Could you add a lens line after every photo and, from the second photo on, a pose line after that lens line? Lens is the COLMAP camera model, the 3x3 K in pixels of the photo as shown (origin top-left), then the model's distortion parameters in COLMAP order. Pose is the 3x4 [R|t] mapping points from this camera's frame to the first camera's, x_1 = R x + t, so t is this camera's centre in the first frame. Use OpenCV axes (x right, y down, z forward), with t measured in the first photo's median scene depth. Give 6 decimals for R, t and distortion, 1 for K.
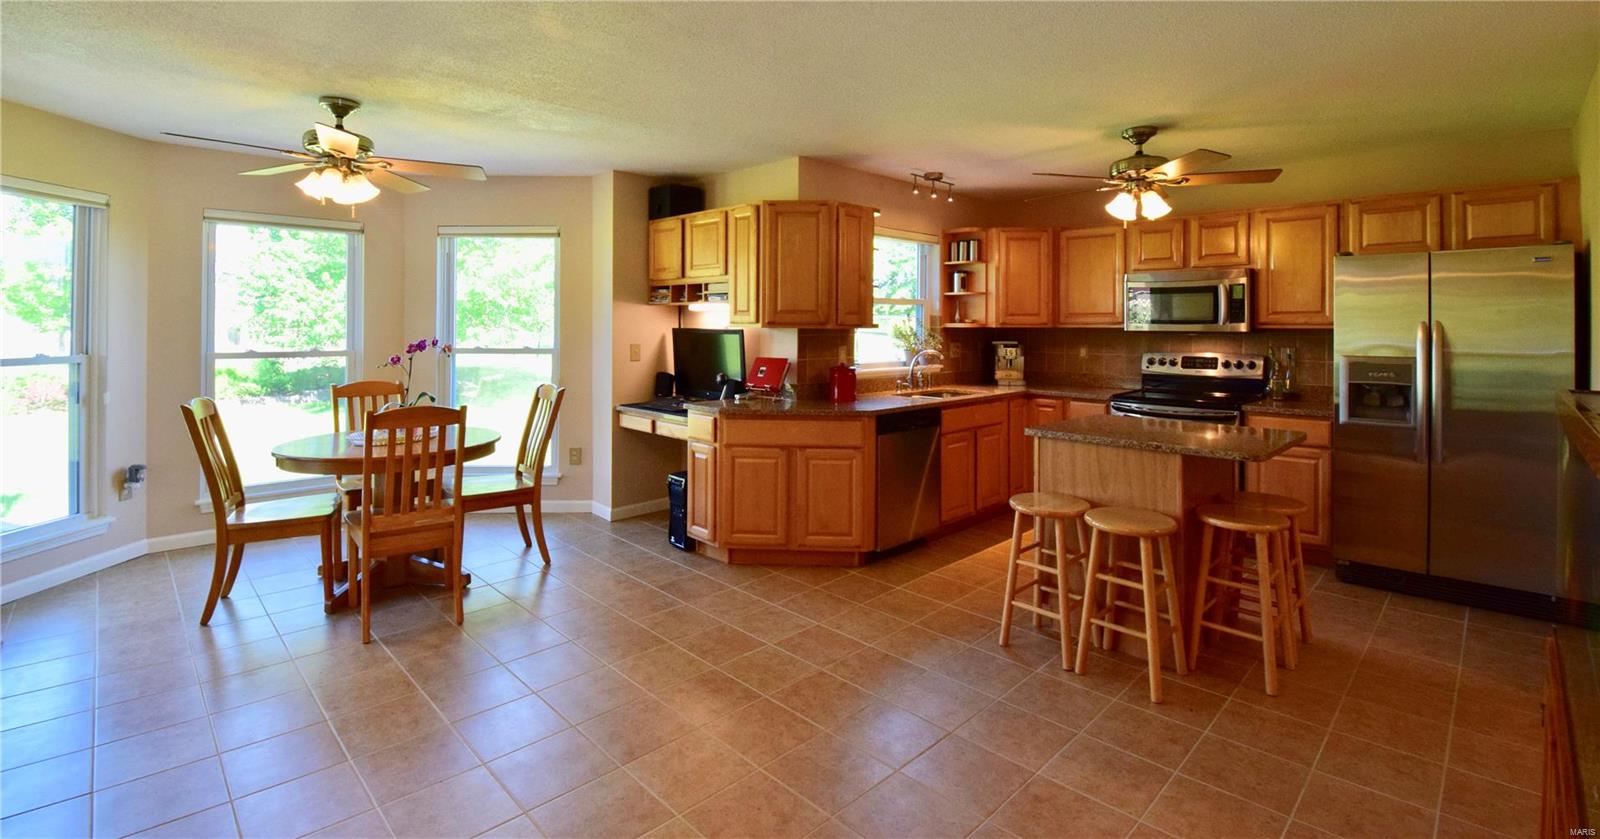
lens RADIAL K [[700.4, 0, 787.5], [0, 700.4, 322.4], [0, 0, 1]] dist [-0.002564, -0.010639]
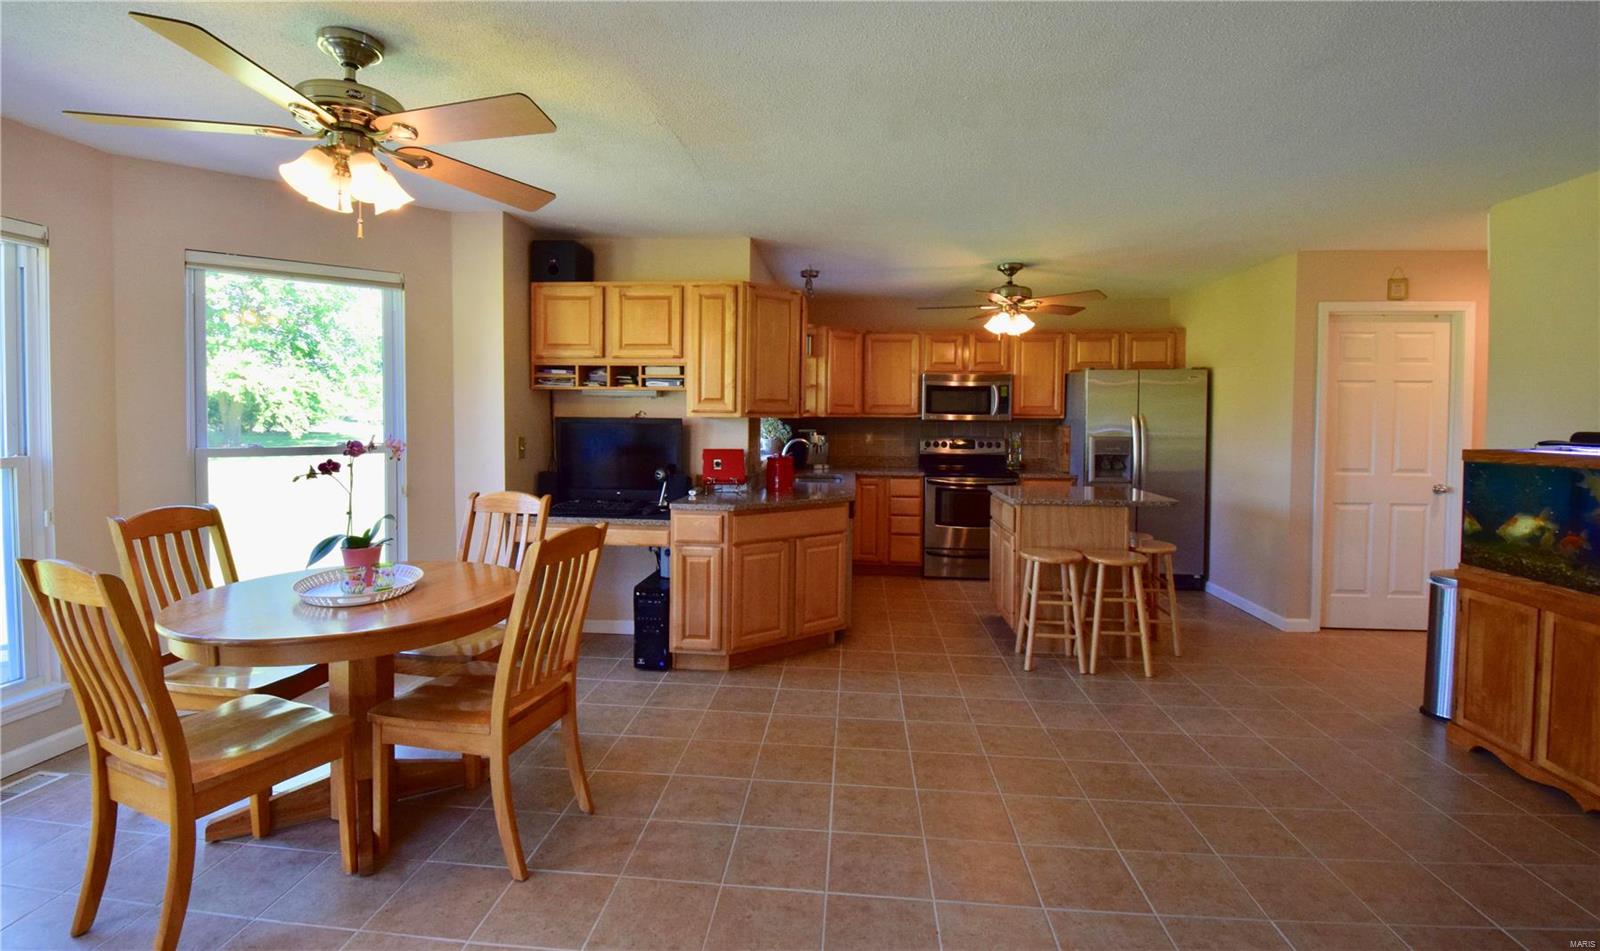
lens RADIAL K [[709.8, 0, 787.0], [0, 709.8, 438.9], [0, 0, 1]] dist [-0.004614, -0.001664]
pose [[0.764676, -0.018384, 0.644152, -0.625947], [-0.007479, 0.999273, 0.037397, 0.000834], [-0.644371, -0.033414, 0.763983, 0.237862]]
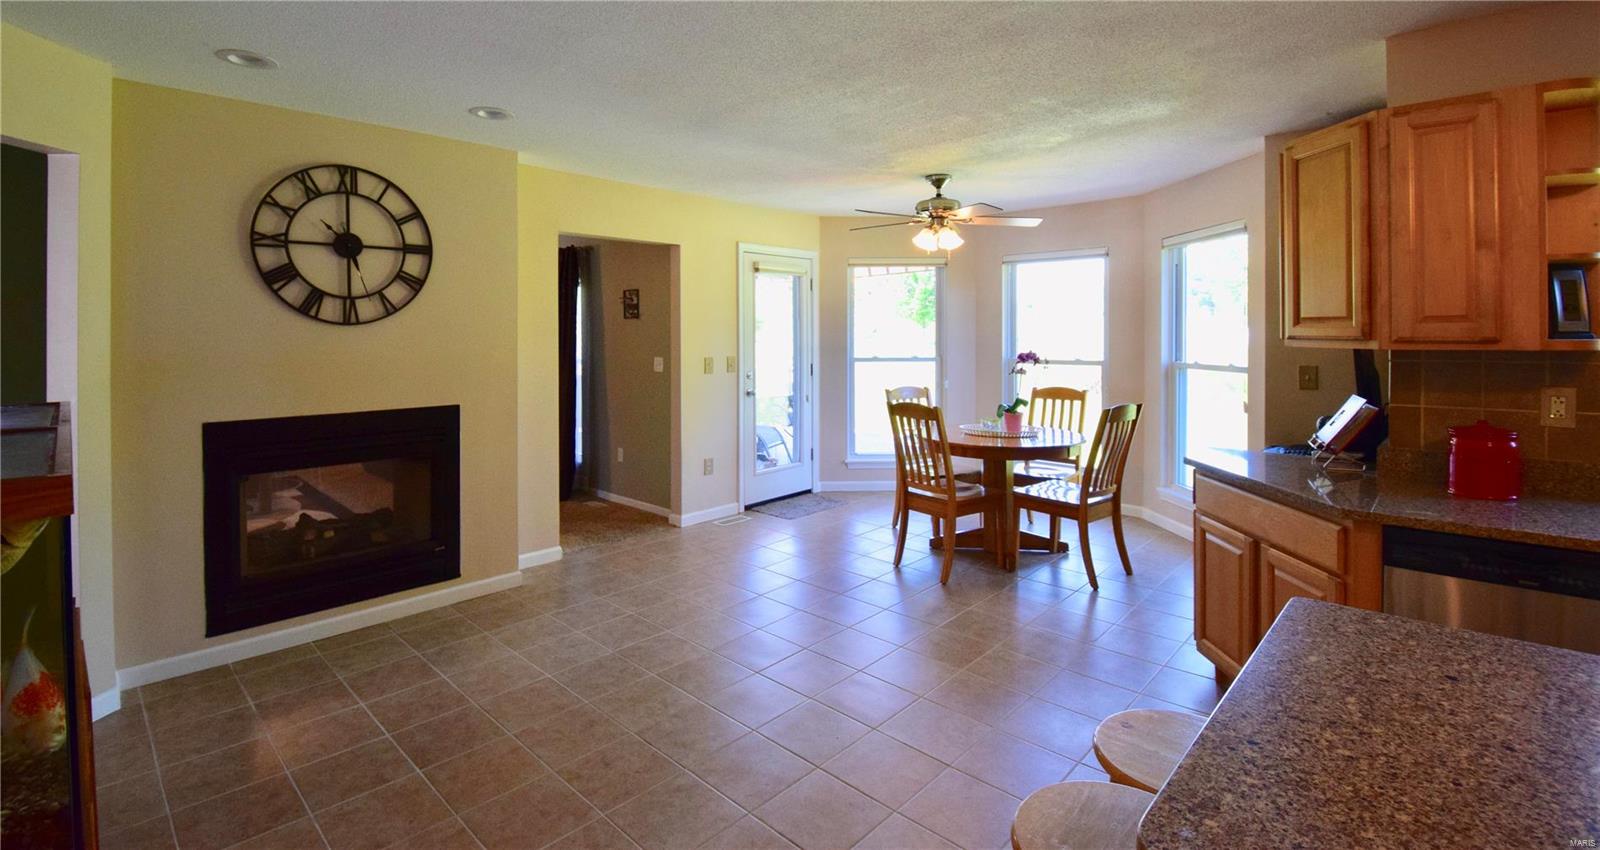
lens RADIAL K [[700.4, 0, 786.6], [0, 700.4, 335.5], [0, 0, 1]] dist [-0.002564, -0.010639]
pose [[0.022748, -0.001285, -0.999740, 0.599837], [0.011334, 0.999935, -0.001027, -0.006375], [0.999677, -0.011307, 0.022762, 0.556818]]
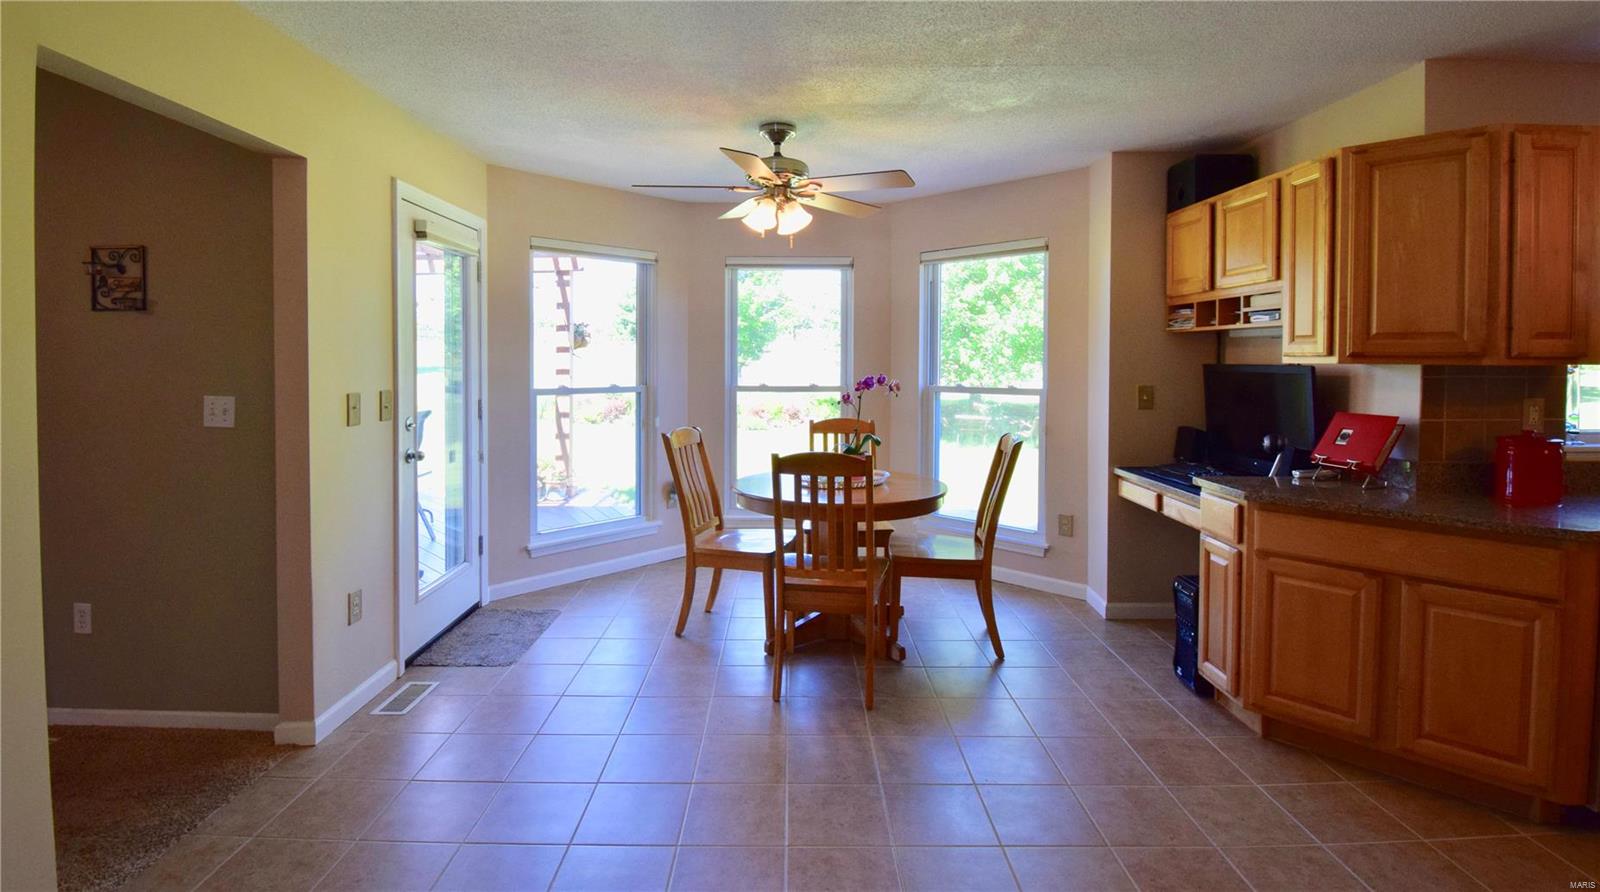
lens RADIAL K [[734.6, 0, 784.1], [0, 734.6, 376.0], [0, 0, 1]] dist [-0.014526, -0.007208]
pose [[0.709106, 0.012280, -0.704995, 0.067065], [0.005550, 0.999720, 0.022996, 0.001472], [0.705080, -0.020219, 0.708839, 0.238275]]
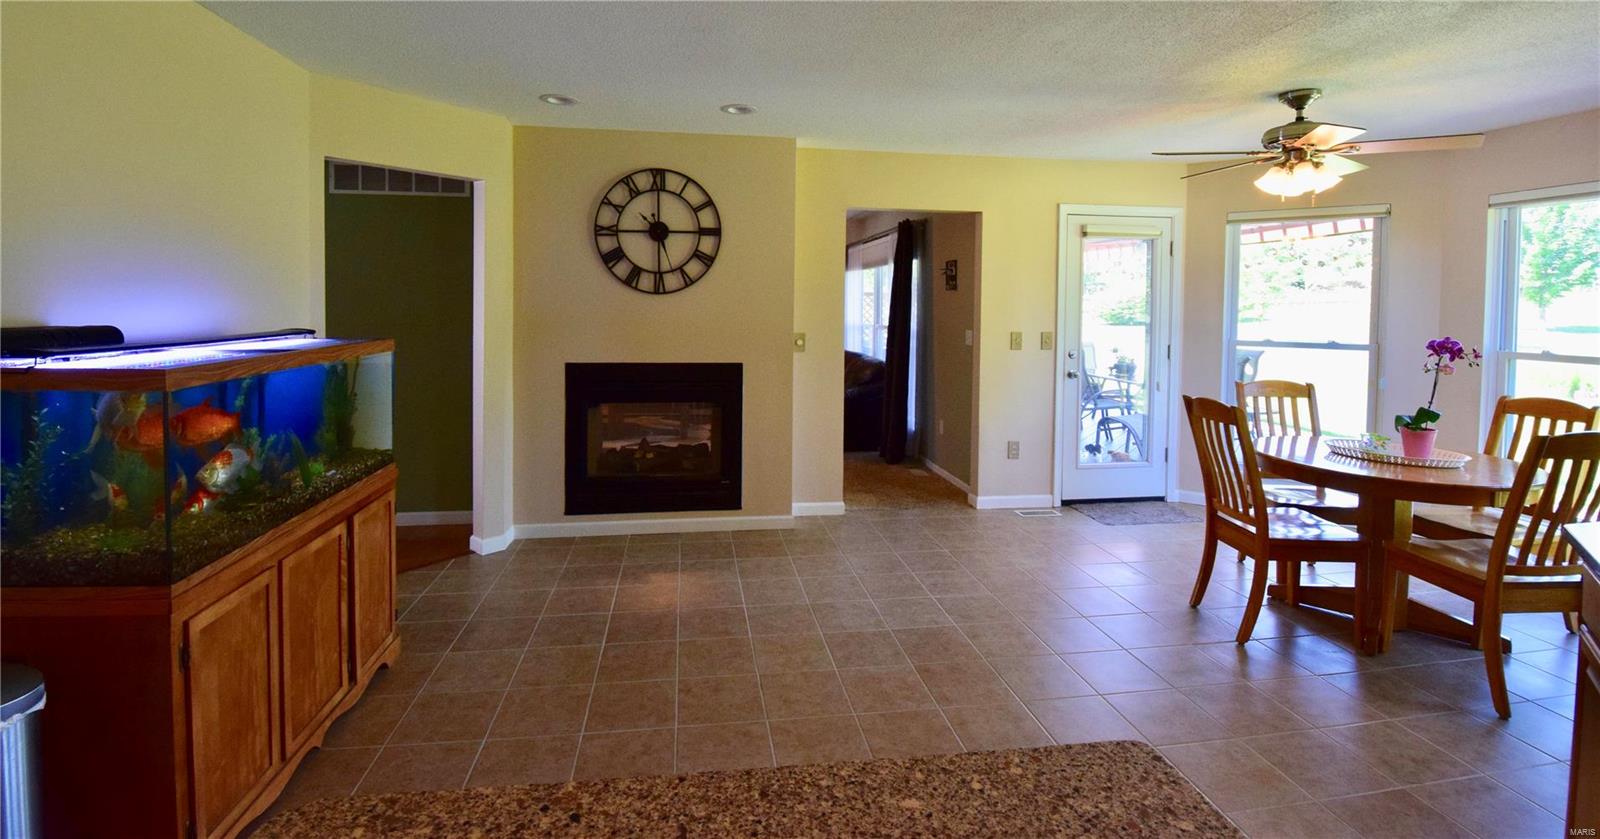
lens RADIAL K [[700.4, 0, 785.9], [0, 700.4, 323.6], [0, 0, 1]] dist [-0.002564, -0.010639]
pose [[-0.598040, 0.009706, -0.801407, 0.491411], [-0.007392, 0.999817, 0.017625, -0.001209], [0.801432, 0.016465, -0.597859, 0.842967]]
